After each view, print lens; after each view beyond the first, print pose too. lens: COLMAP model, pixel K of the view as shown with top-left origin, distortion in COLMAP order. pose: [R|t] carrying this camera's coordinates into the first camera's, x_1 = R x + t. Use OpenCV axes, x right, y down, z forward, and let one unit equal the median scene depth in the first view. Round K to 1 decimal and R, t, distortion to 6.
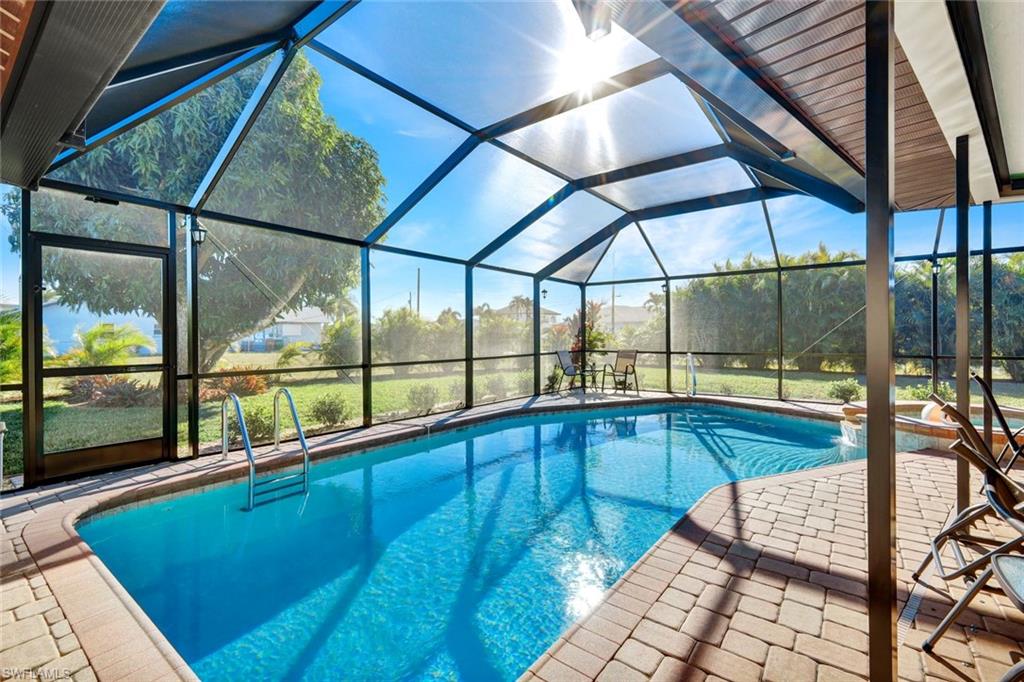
lens RADIAL K [[451.8, 0, 511.1], [0, 451.8, 339.7], [0, 0, 1]] dist [0.013833, -0.000516]
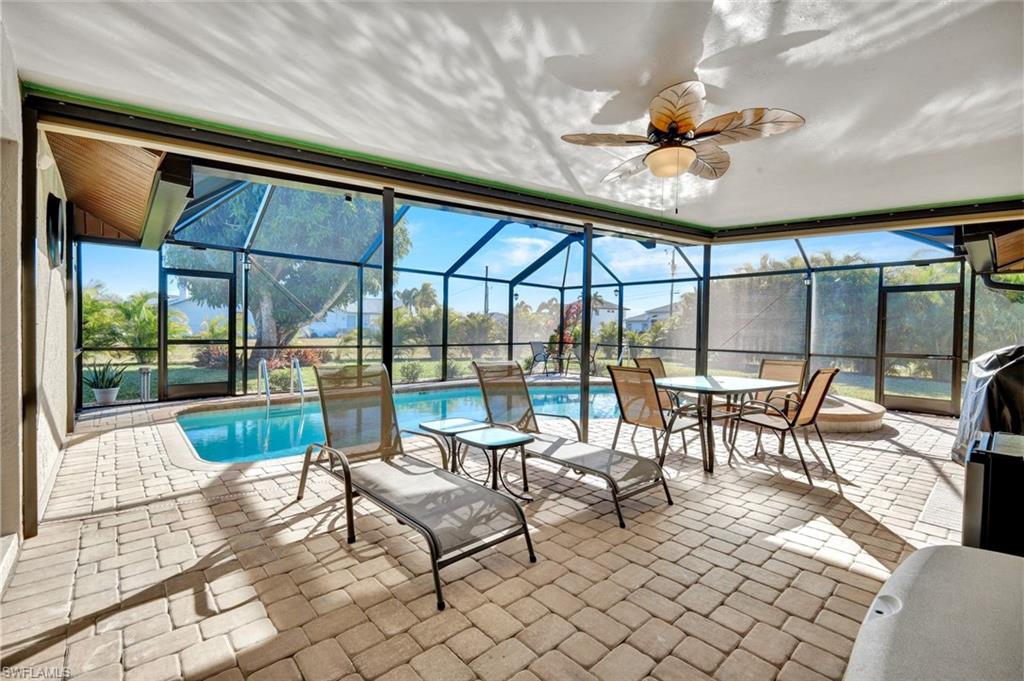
lens RADIAL K [[438.4, 0, 513.9], [0, 438.4, 336.7], [0, 0, 1]] dist [0.015002, -0.000076]
pose [[0.984282, 0.027090, -0.174513, 0.311718], [-0.025342, 0.999604, 0.012240, -0.003526], [0.174775, -0.007625, 0.984579, -0.242253]]
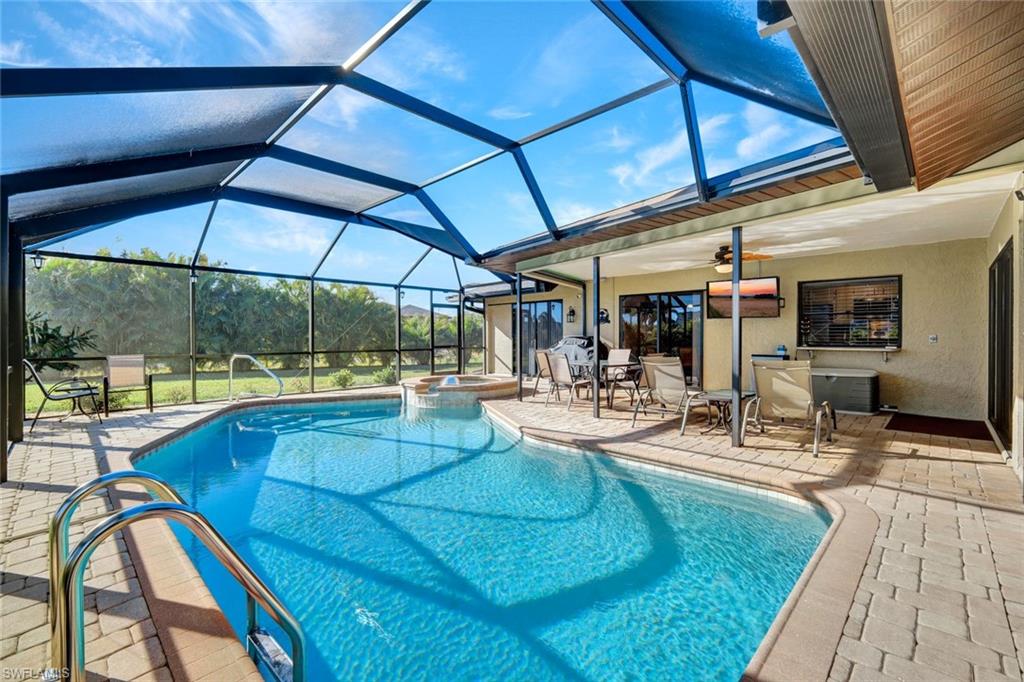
lens RADIAL K [[438.4, 0, 513.9], [0, 438.4, 337.2], [0, 0, 1]] dist [0.015002, -0.000076]
pose [[0.110717, 0.011955, 0.993780, -0.528460], [0.004749, 0.999910, -0.012558, 0.009360], [-0.993841, 0.006110, 0.110650, 0.424751]]
